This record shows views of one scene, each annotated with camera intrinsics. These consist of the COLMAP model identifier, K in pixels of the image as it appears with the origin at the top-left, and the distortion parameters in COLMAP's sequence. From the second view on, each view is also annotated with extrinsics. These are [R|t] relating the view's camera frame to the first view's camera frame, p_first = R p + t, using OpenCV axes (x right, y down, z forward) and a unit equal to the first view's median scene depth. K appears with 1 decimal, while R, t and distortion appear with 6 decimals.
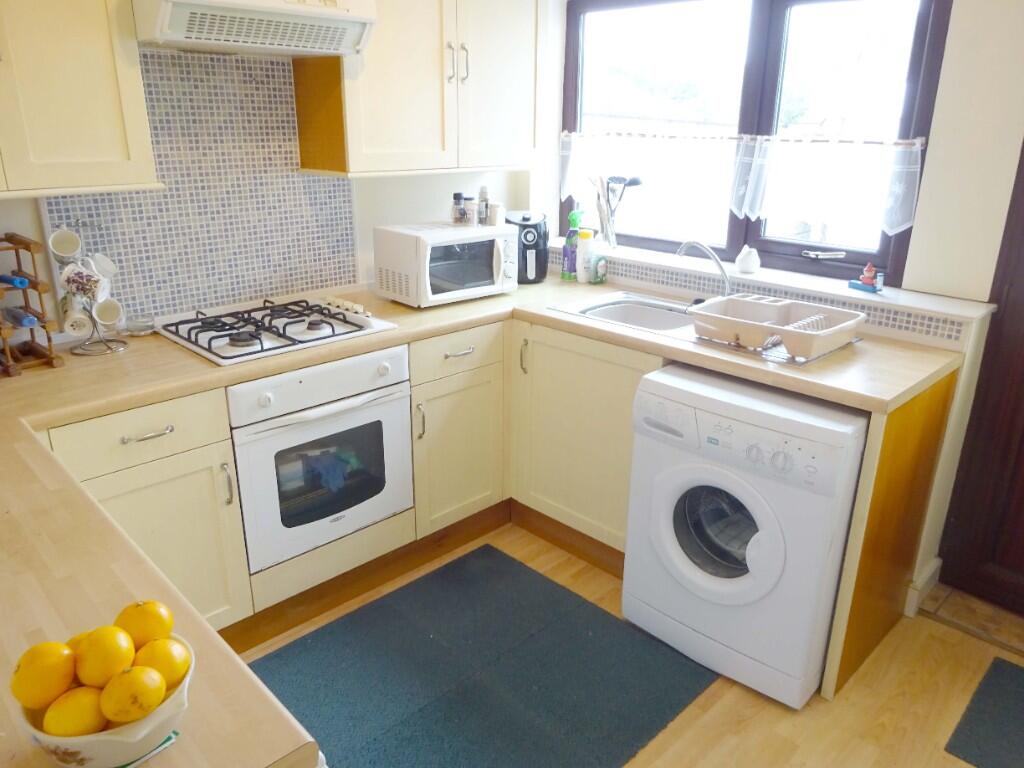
lens RADIAL K [[750.0, 0, 512.8], [0, 750.0, 384.4], [0, 0, 1]] dist [0.007084, 0.019488]
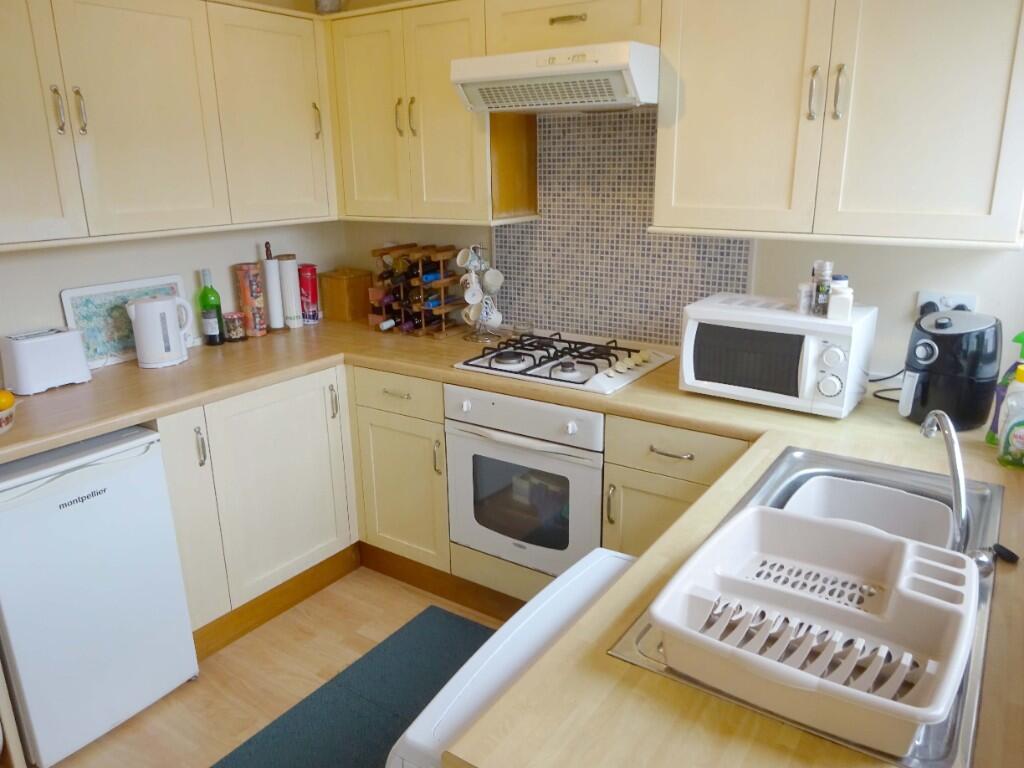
lens RADIAL K [[750.0, 0, 513.7], [0, 750.0, 384.3], [0, 0, 1]] dist [0.007084, 0.019488]
pose [[0.204337, 0.268985, -0.941219, 0.661997], [-0.320777, 0.926816, 0.195228, -0.222318], [0.924850, 0.262029, 0.275667, 0.625587]]
